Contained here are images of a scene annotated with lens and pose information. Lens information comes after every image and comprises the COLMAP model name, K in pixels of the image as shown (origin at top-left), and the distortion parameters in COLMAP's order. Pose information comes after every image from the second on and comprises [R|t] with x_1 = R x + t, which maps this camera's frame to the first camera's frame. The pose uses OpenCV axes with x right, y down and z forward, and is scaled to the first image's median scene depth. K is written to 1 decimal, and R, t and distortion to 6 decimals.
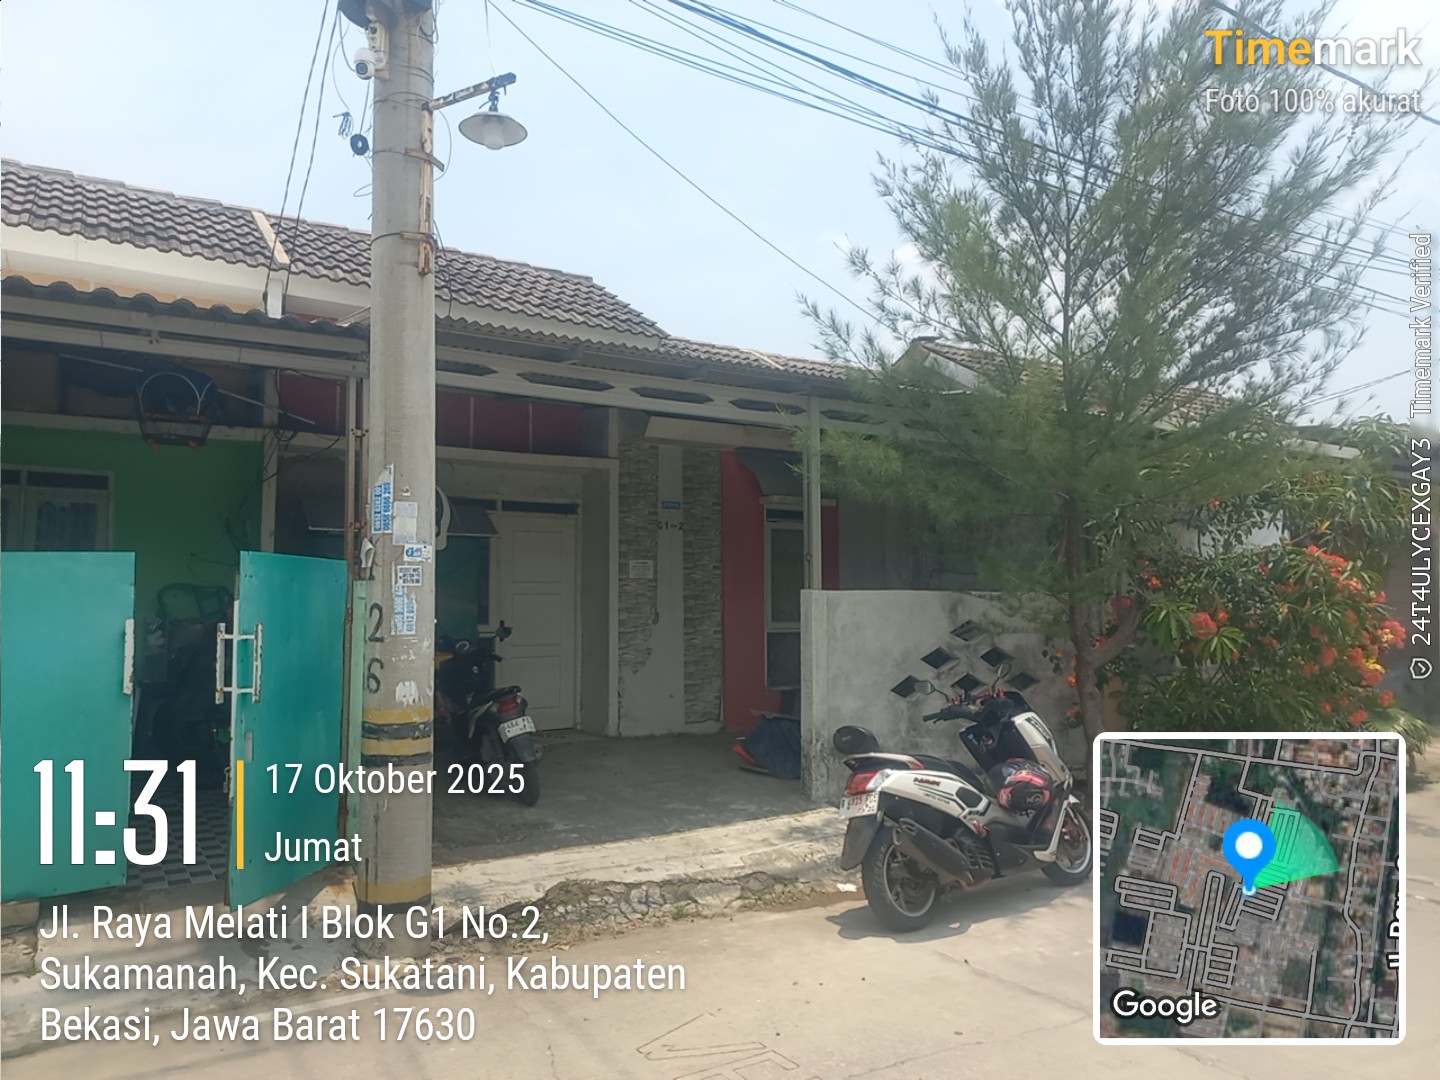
lens RADIAL K [[1012.0, 0, 716.3], [0, 1012.0, 531.5], [0, 0, 1]] dist [0.058233, -0.040066]
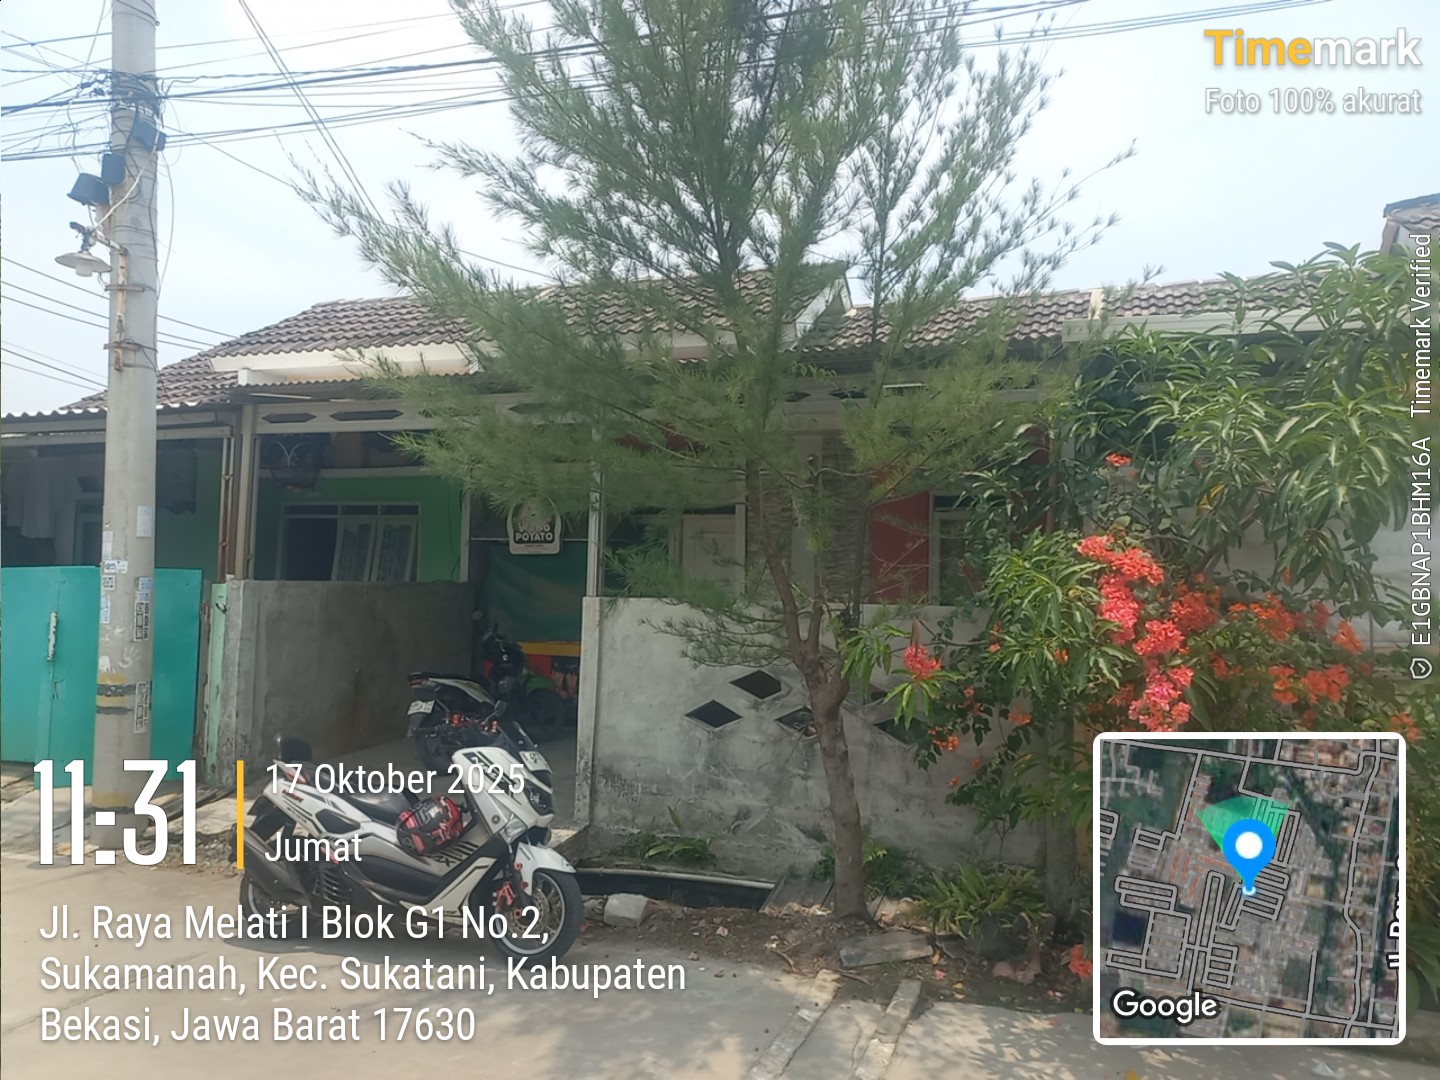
lens RADIAL K [[1012.0, 0, 725.9], [0, 1012.0, 538.0], [0, 0, 1]] dist [0.058233, -0.040066]
pose [[0.615037, -0.022832, -0.788168, 1.219586], [0.036997, 0.999315, -0.000078, 0.011648], [0.787630, -0.029112, 0.615461, 0.707752]]
